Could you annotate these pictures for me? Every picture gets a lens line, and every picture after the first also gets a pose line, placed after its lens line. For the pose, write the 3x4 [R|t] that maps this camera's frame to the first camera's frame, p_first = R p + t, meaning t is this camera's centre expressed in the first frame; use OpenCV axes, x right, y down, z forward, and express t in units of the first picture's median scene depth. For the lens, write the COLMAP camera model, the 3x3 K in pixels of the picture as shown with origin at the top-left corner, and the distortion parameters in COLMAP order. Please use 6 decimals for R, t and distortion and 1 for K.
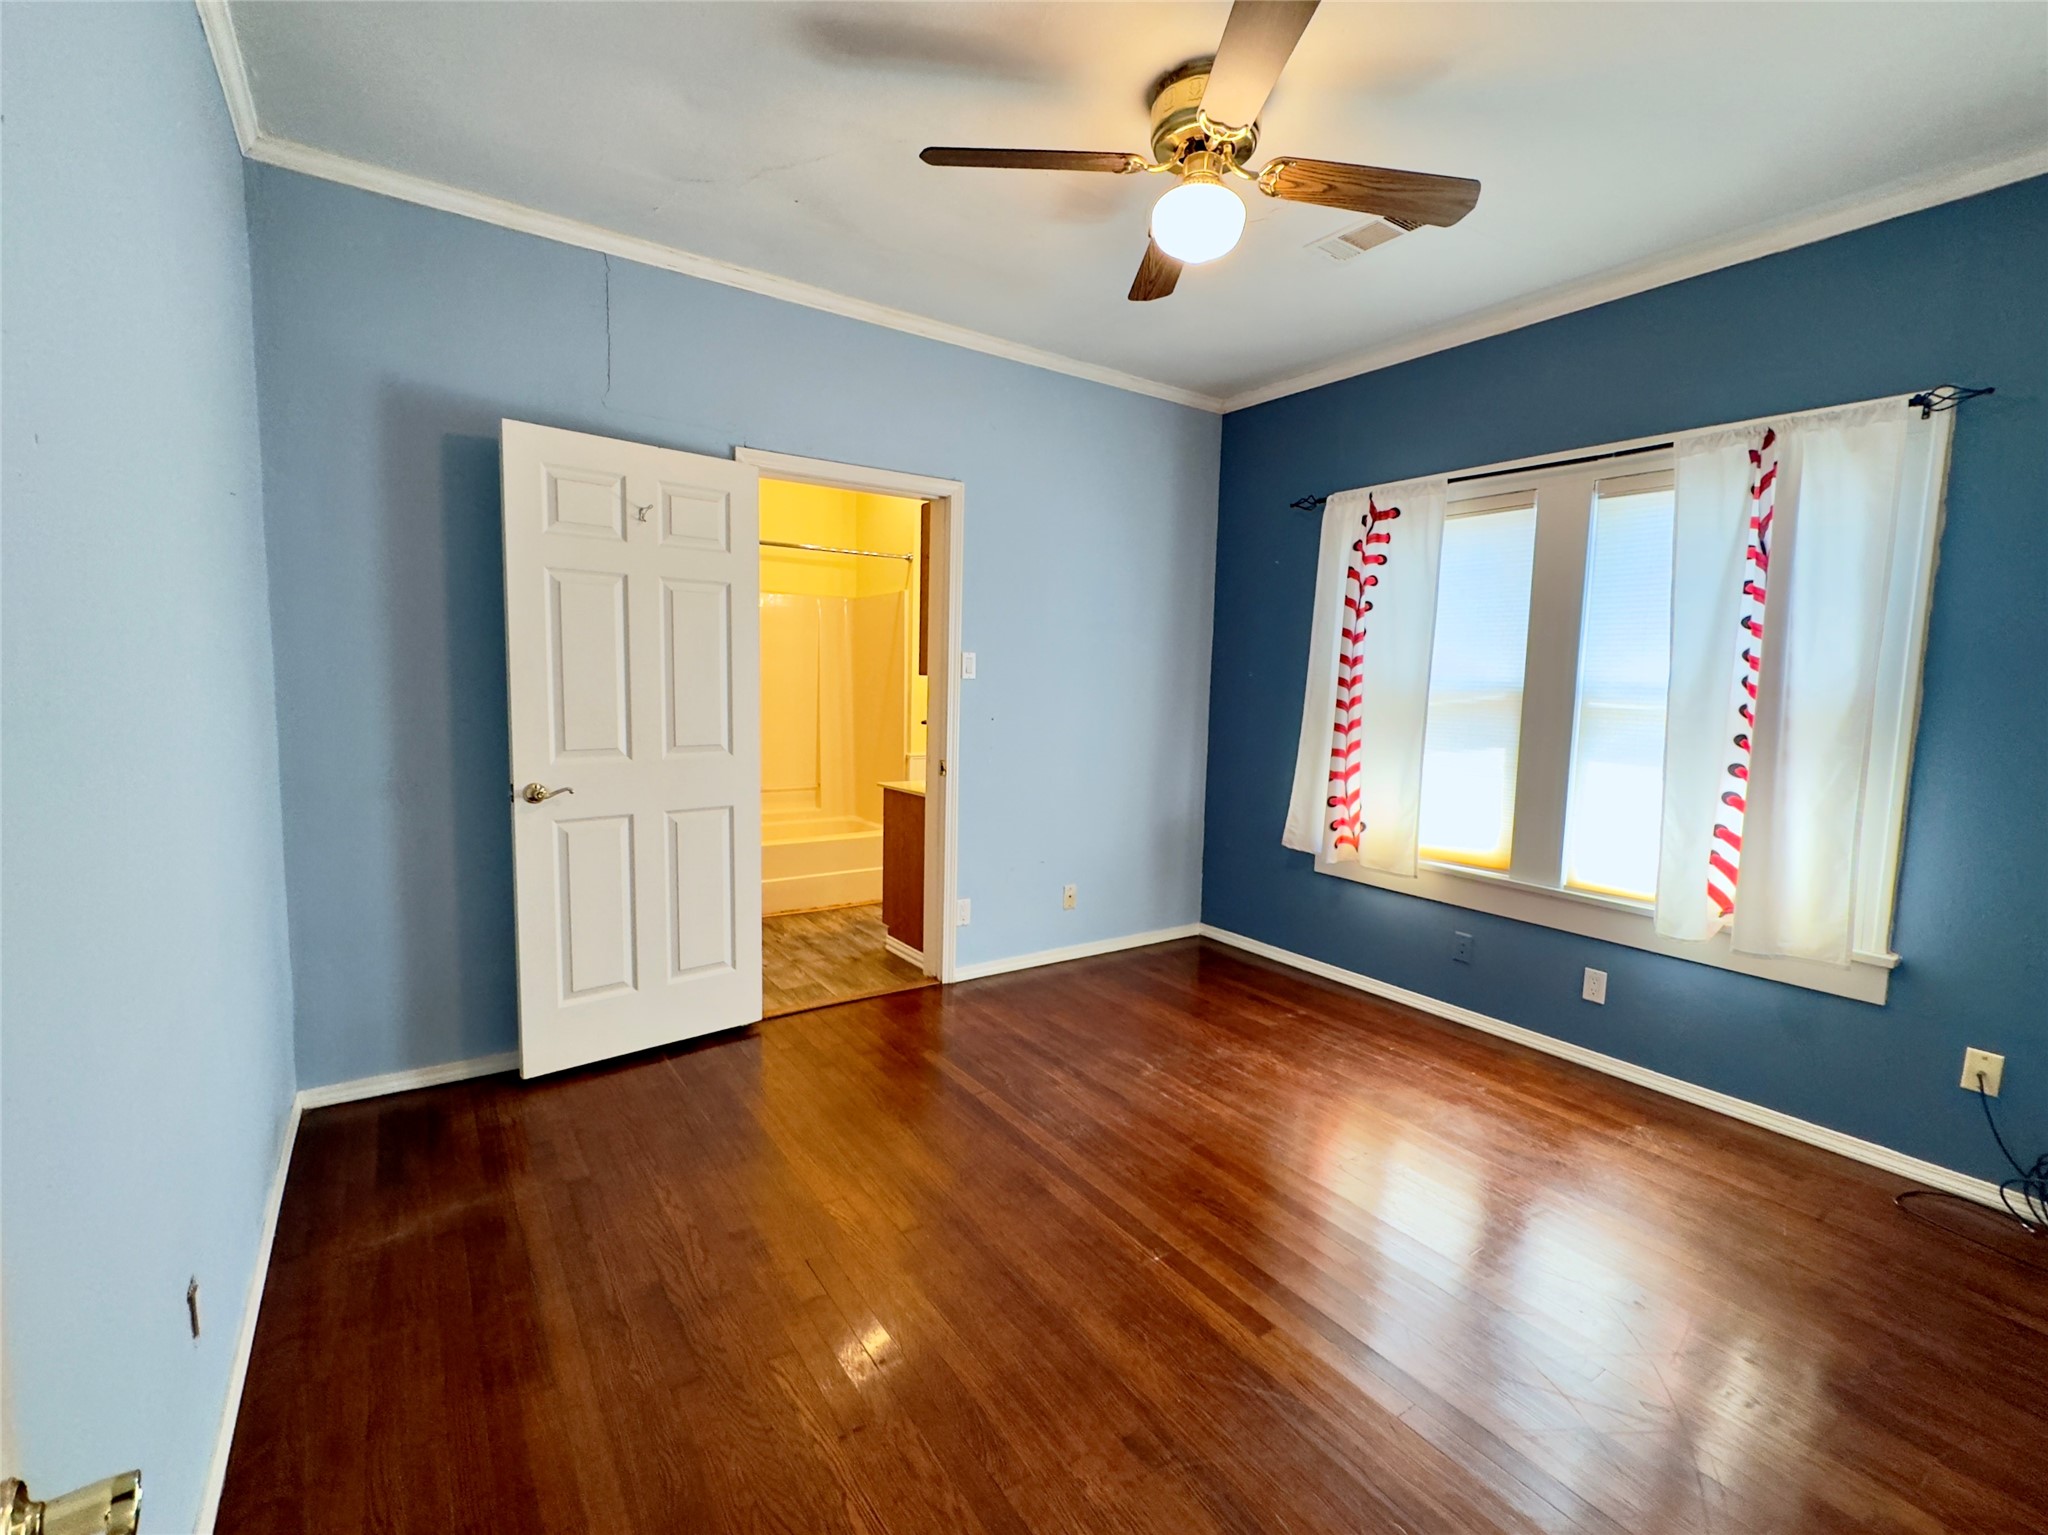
lens RADIAL K [[889.6, 0, 1038.6], [0, 889.6, 774.3], [0, 0, 1]] dist [-0.012532, -0.000072]
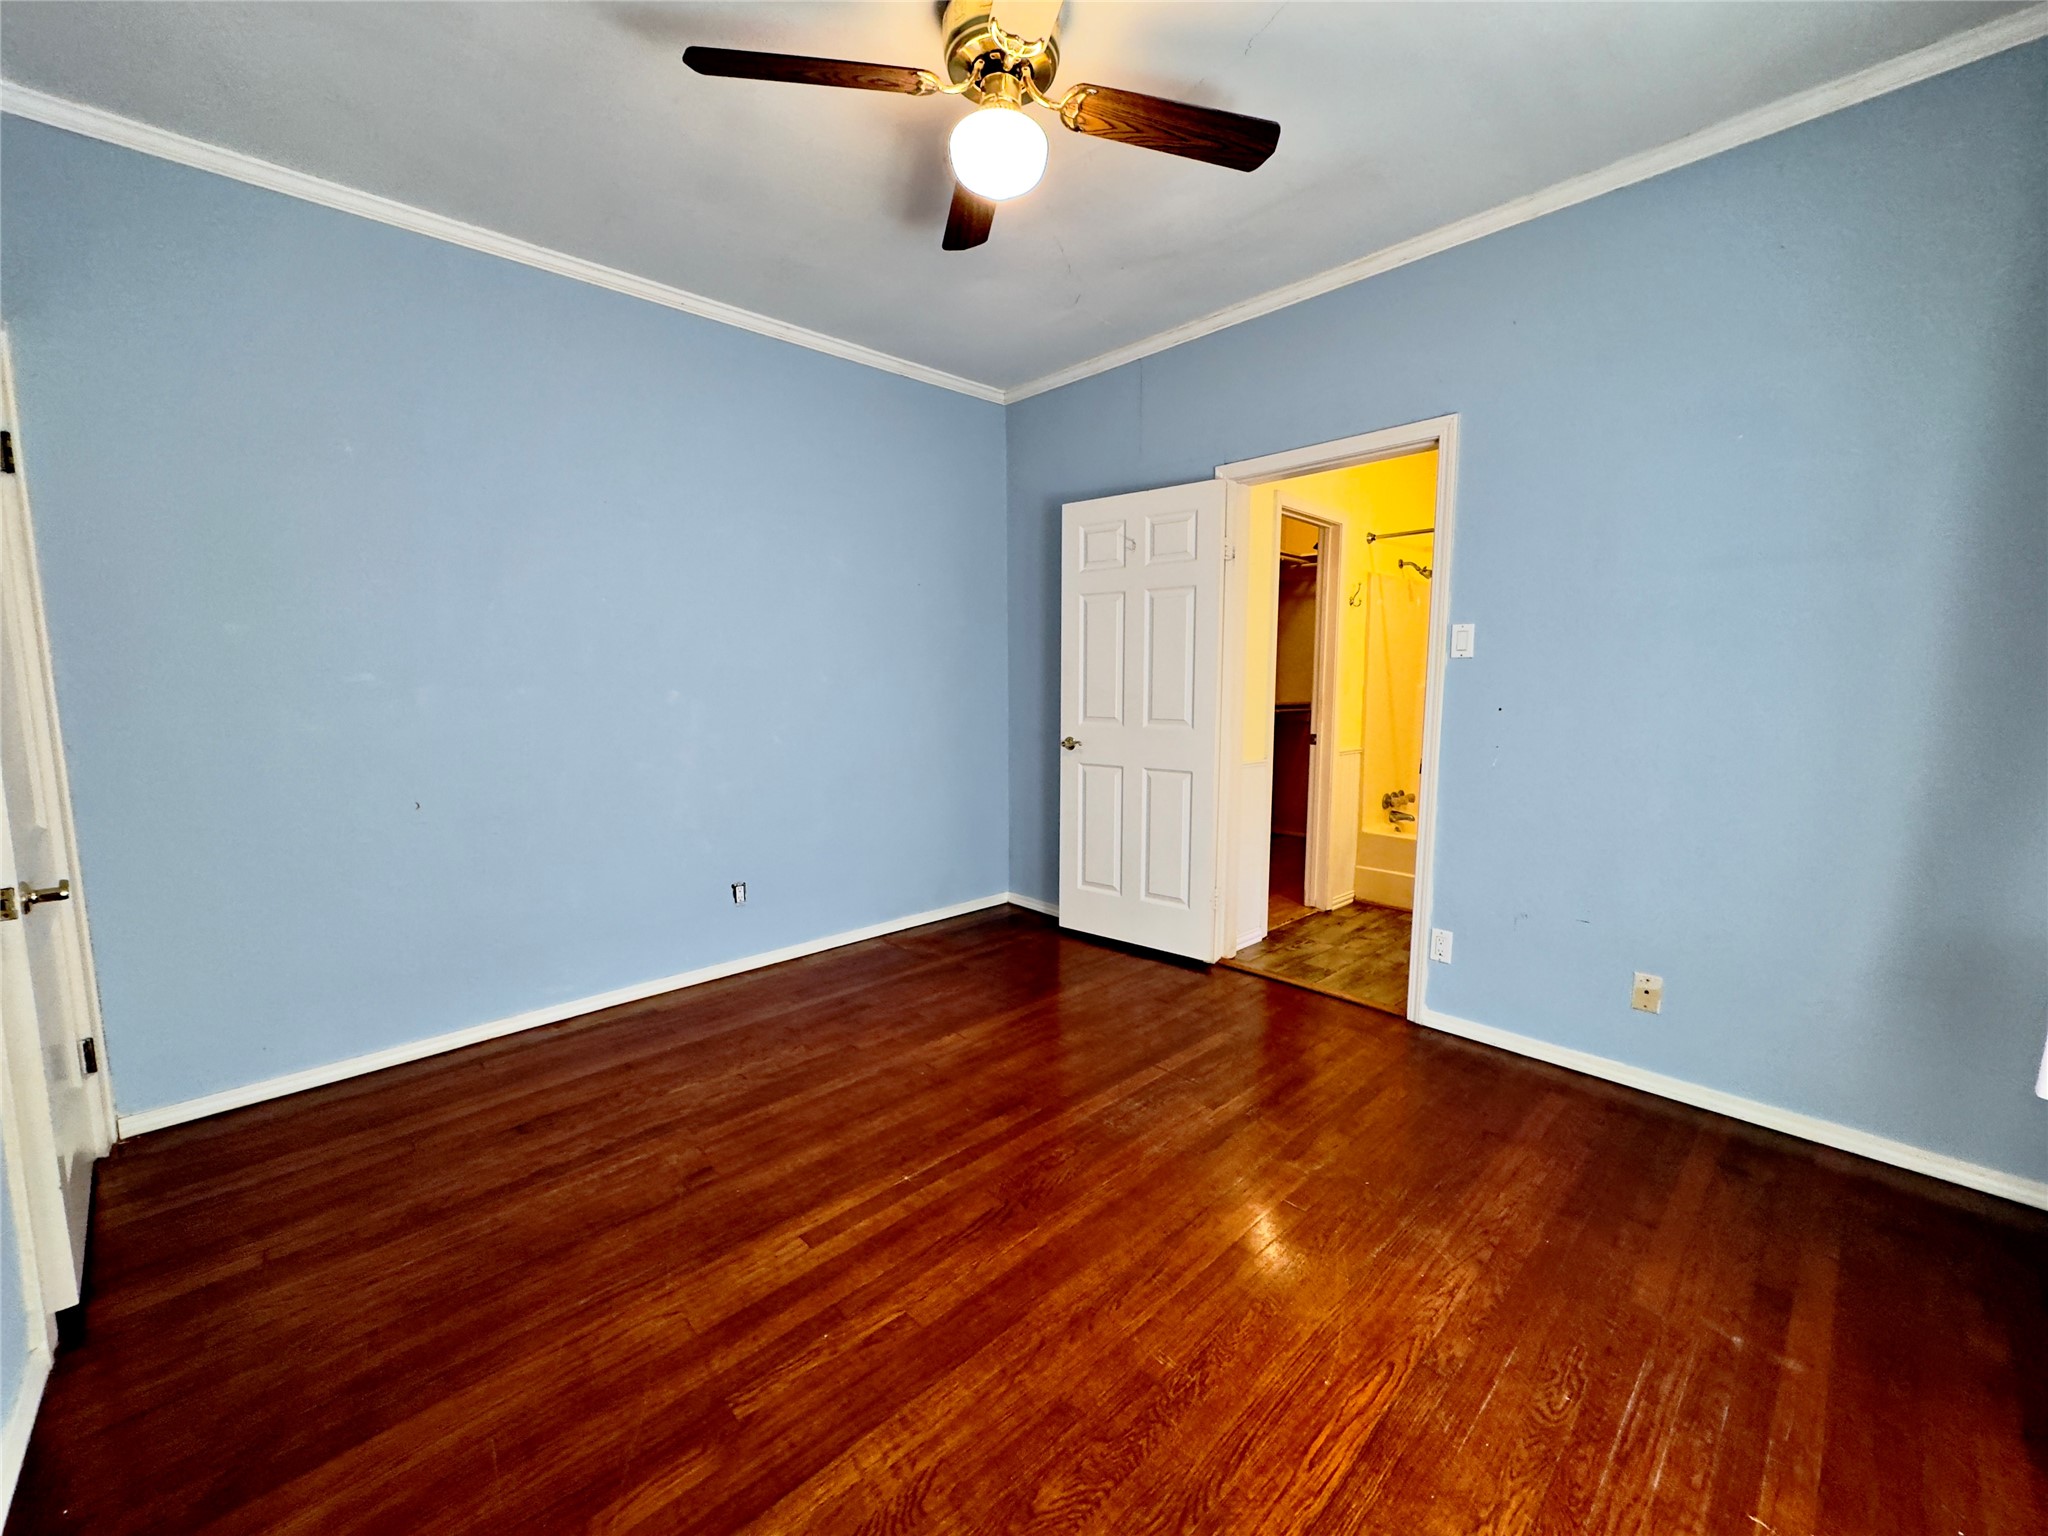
lens RADIAL K [[814.8, 0, 1022.9], [0, 814.8, 768.5], [0, 0, 1]] dist [-0.003920, -0.000821]
pose [[0.153446, 0.087833, -0.984246, 0.744728], [-0.100925, 0.992226, 0.072810, -0.027093], [0.982990, 0.088163, 0.161117, 0.636118]]
